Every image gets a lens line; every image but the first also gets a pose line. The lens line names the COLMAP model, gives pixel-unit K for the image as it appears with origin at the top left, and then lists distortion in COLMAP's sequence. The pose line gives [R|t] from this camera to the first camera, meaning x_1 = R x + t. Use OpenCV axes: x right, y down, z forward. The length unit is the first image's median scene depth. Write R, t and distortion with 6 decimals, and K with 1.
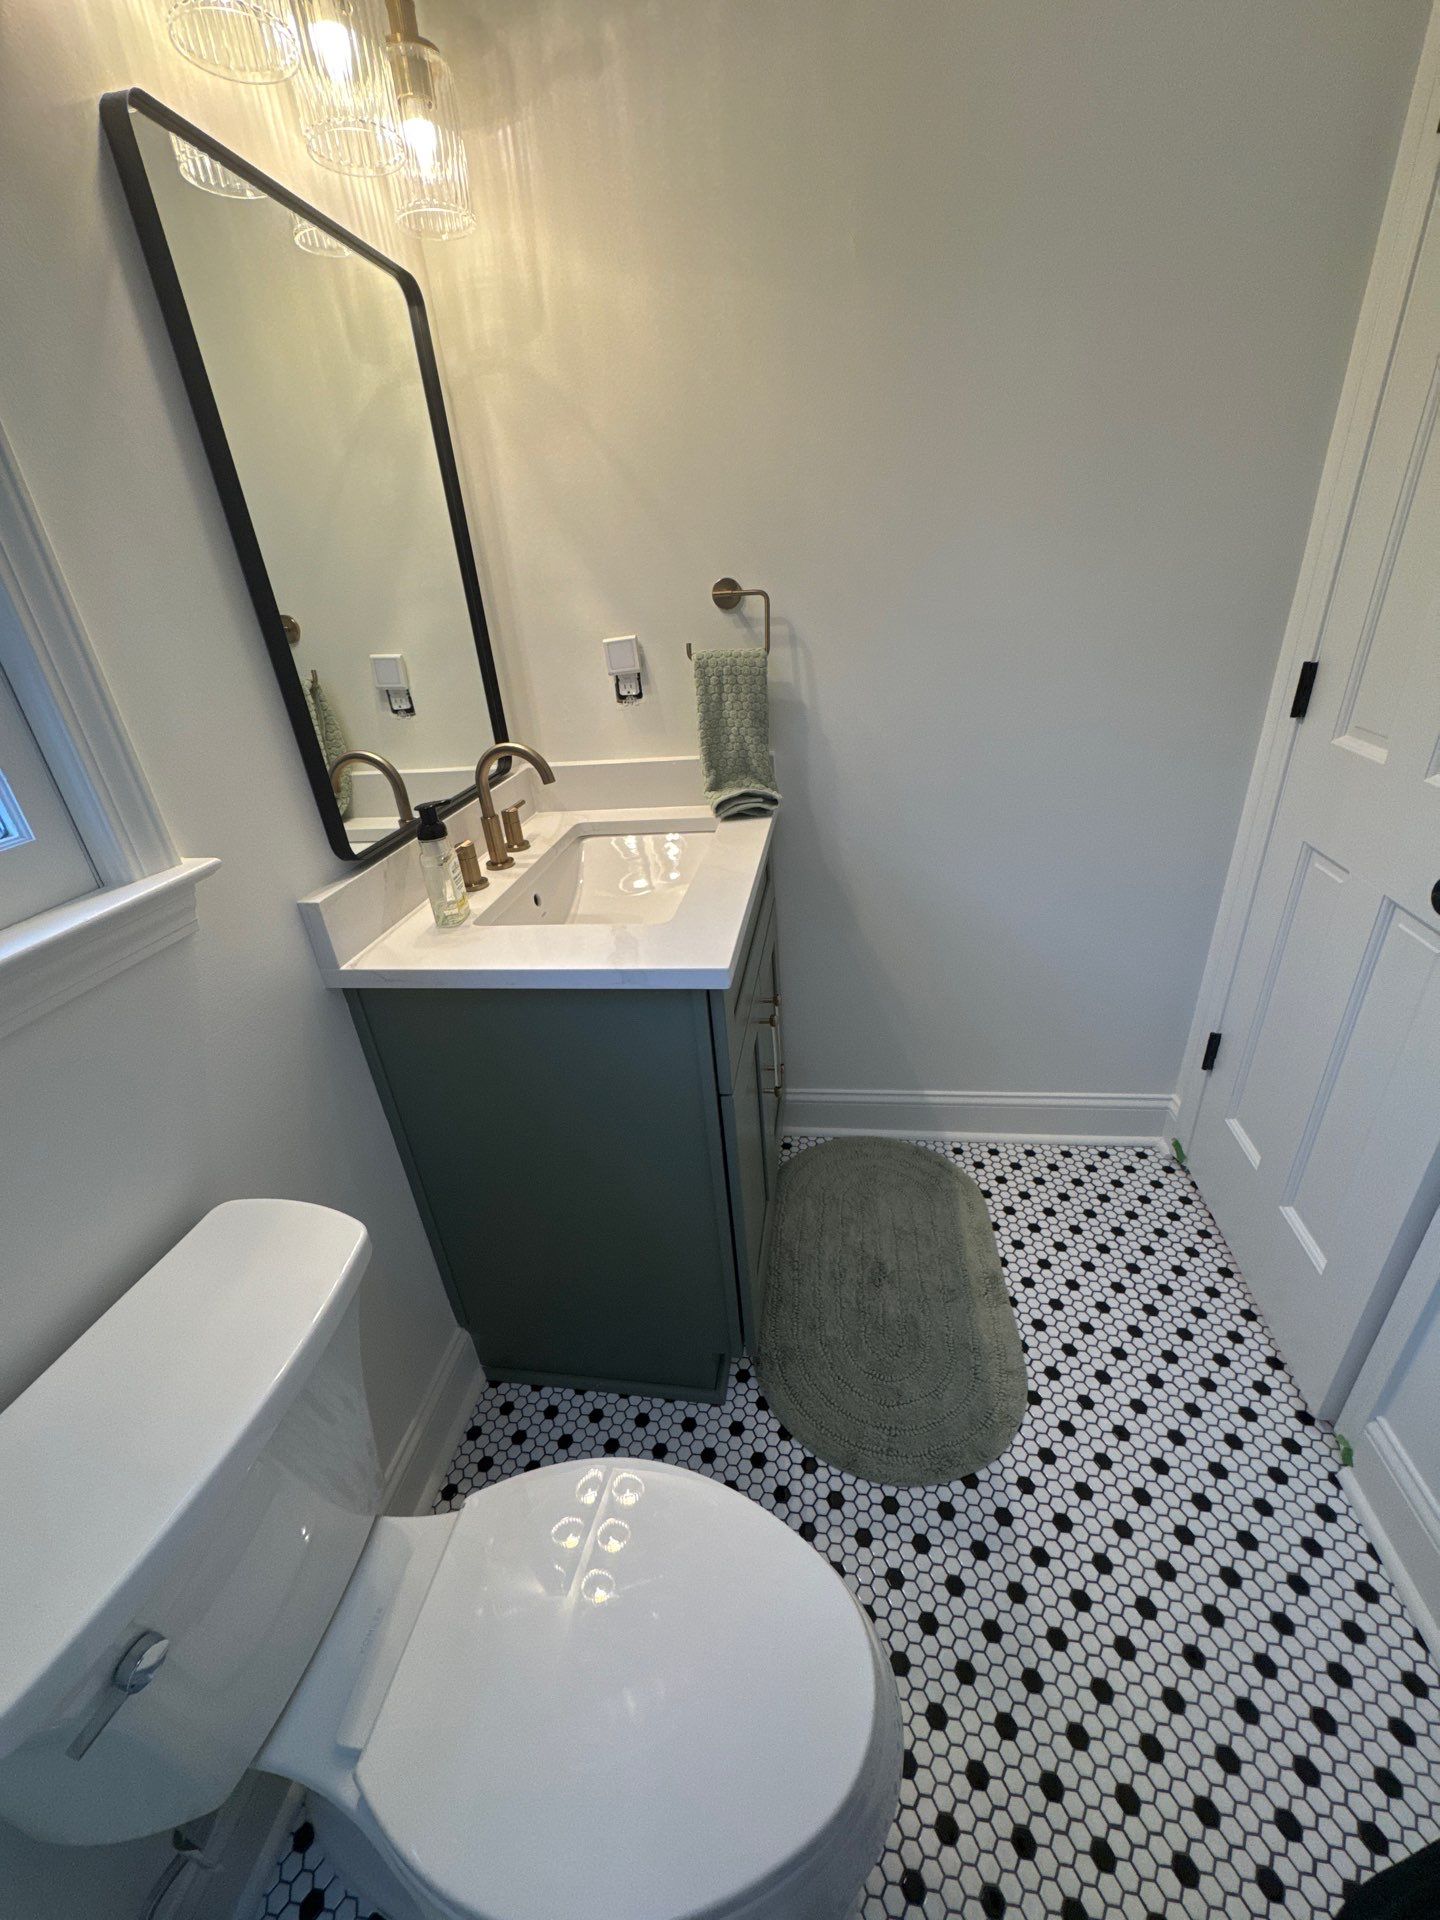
lens RADIAL K [[761.3, 0, 714.0], [0, 761.3, 963.6], [0, 0, 1]] dist [-0.001742, 0.000651]
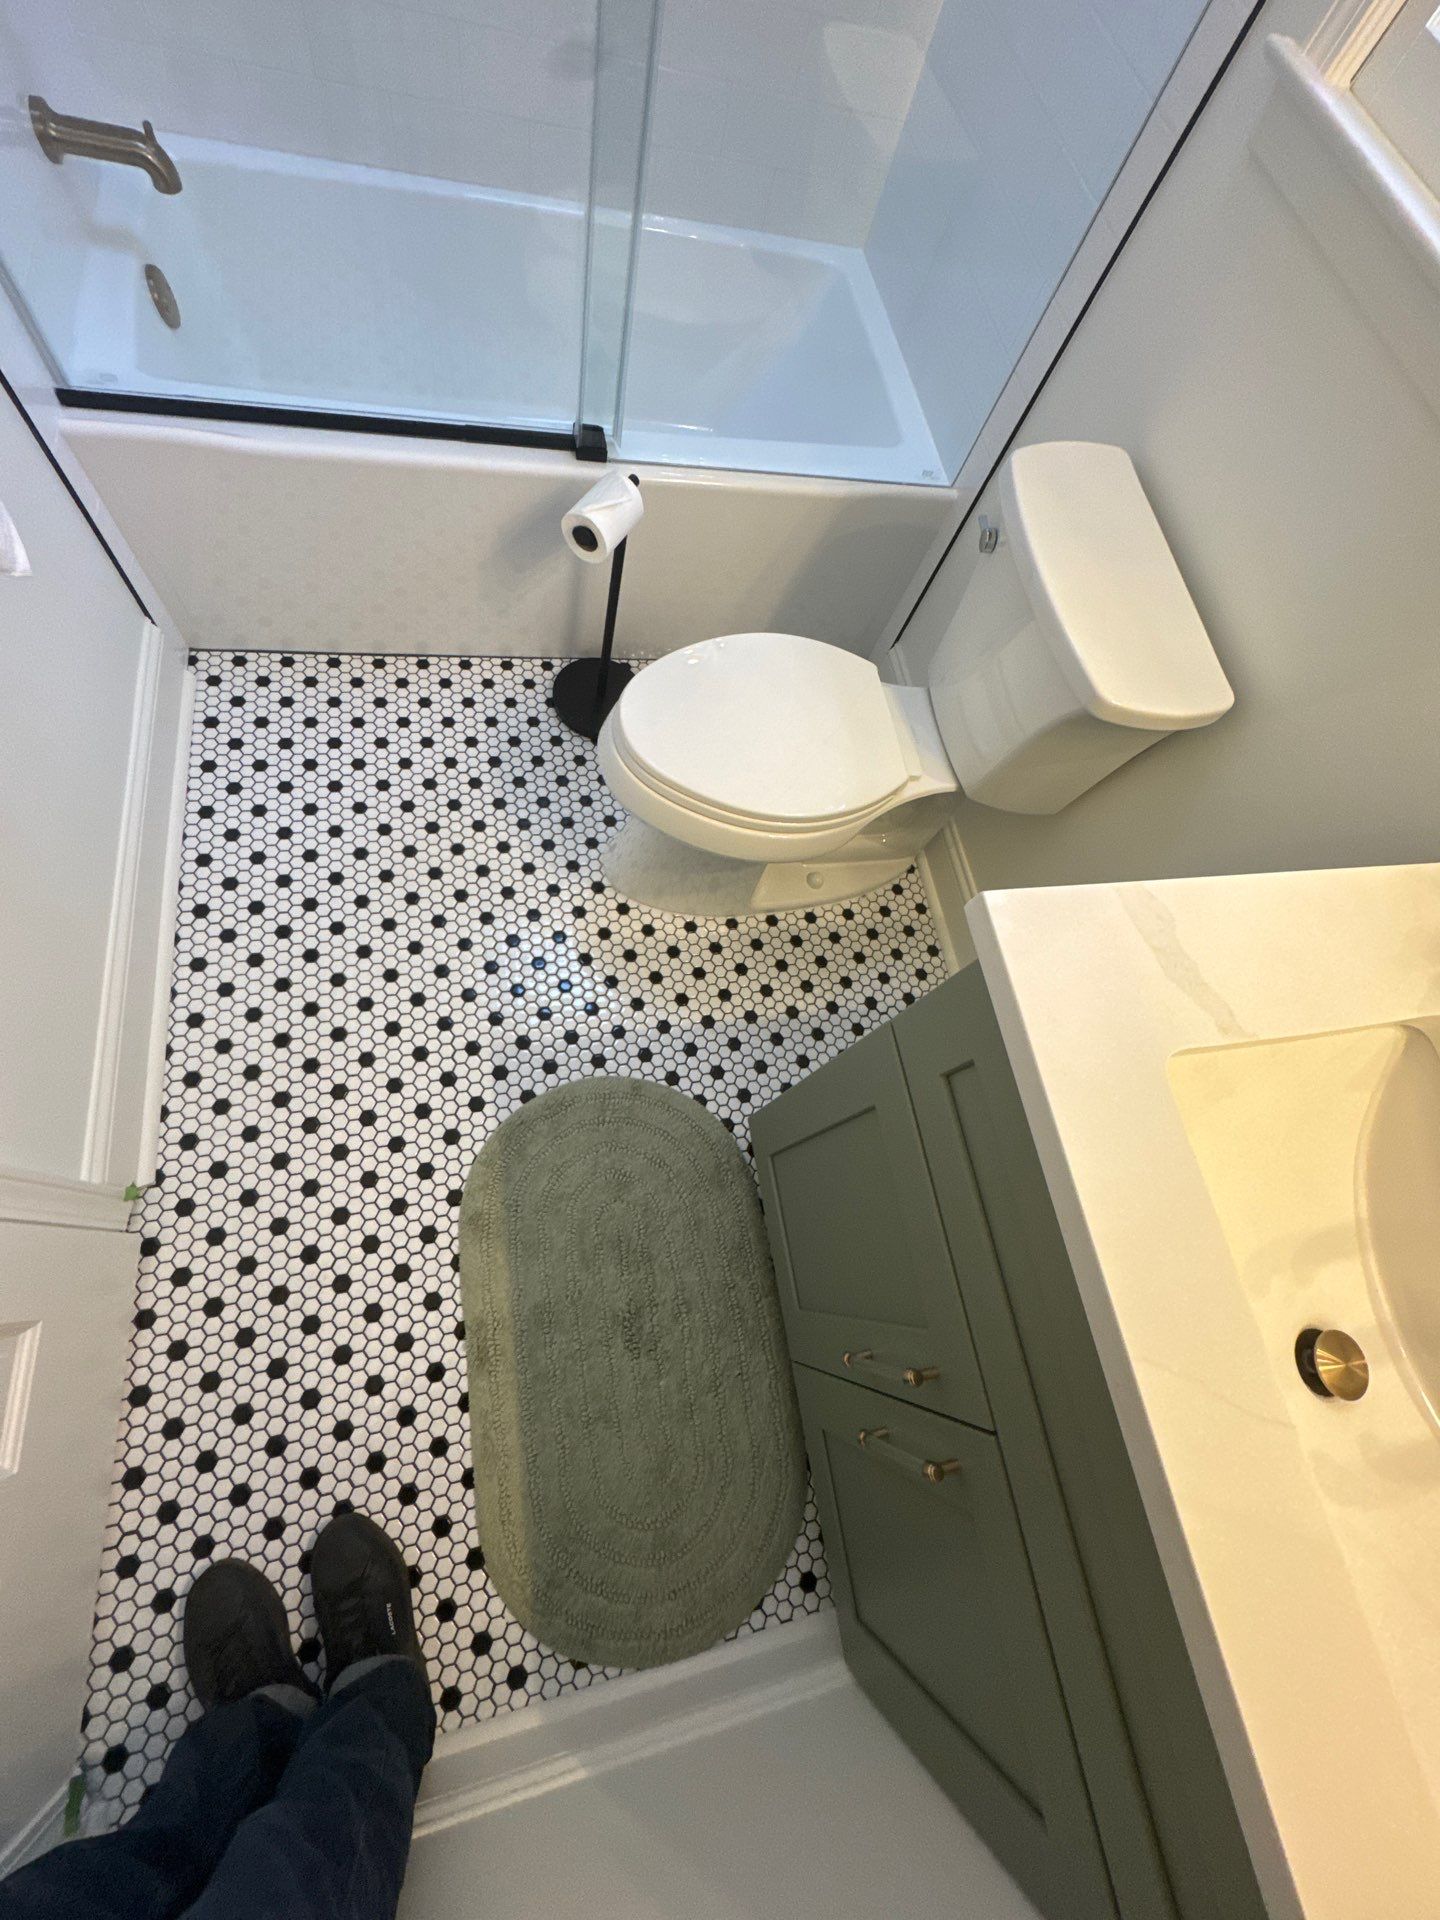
lens RADIAL K [[765.6, 0, 715.8], [0, 765.6, 960.4], [0, 0, 1]] dist [0.002214, -0.000432]
pose [[-0.940609, 0.247641, -0.232224, 0.266146], [-0.263732, -0.102283, 0.959158, -0.375432], [0.213775, 0.963438, 0.161519, 0.637048]]
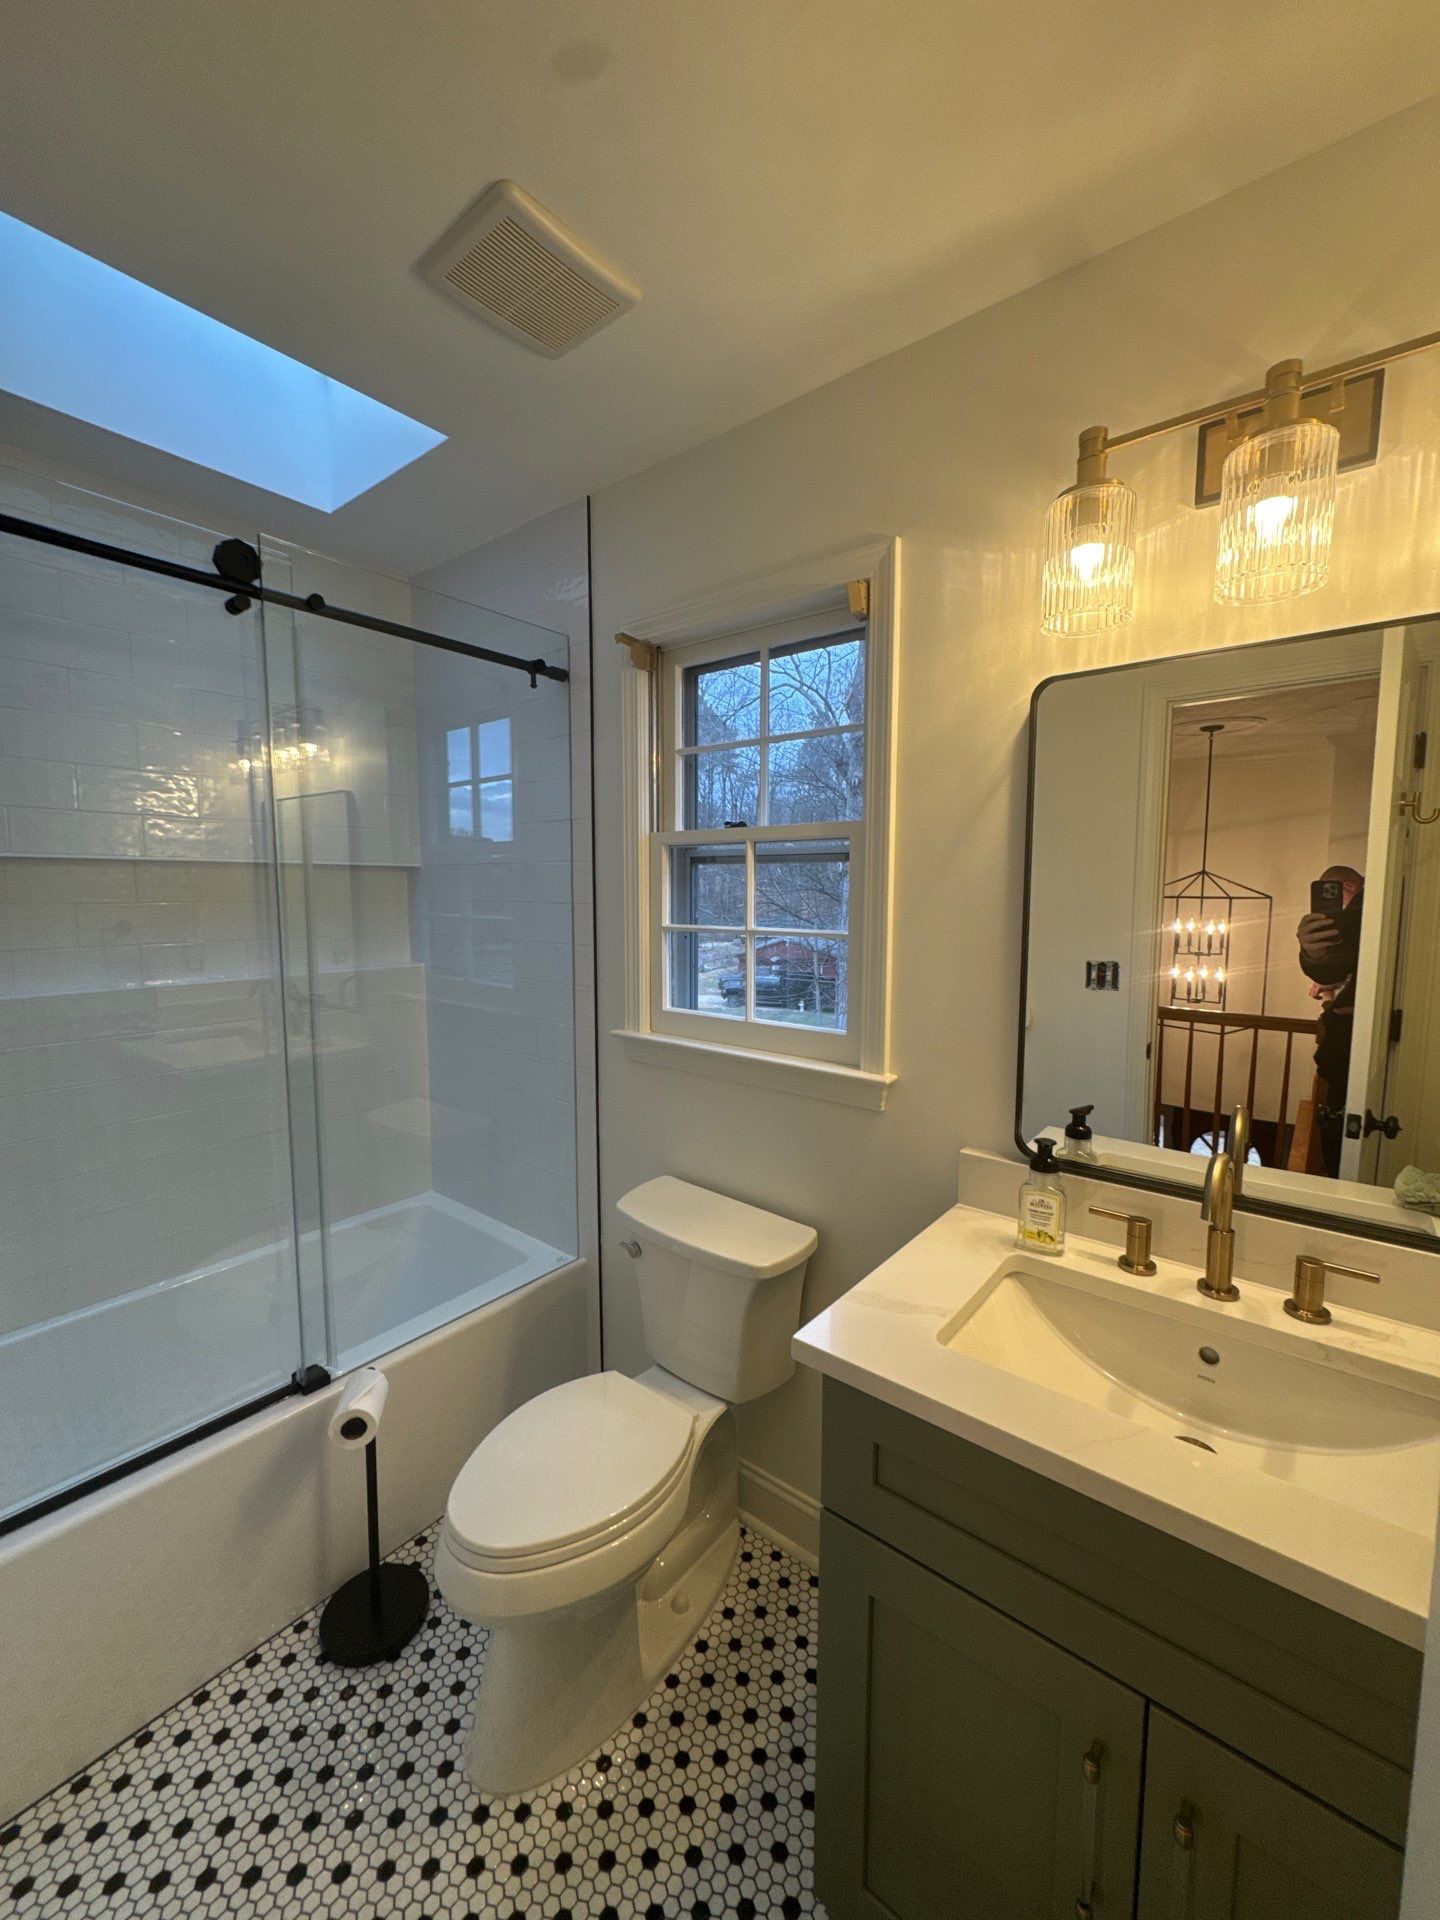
lens RADIAL K [[763.7, 0, 710.7], [0, 763.7, 965.5], [0, 0, 1]] dist [0.000265, 0.000206]
pose [[-0.512660, 0.165572, -0.842476, 0.602496], [-0.351871, 0.854528, 0.382059, -0.542733], [0.783177, 0.492309, -0.379822, 0.742060]]
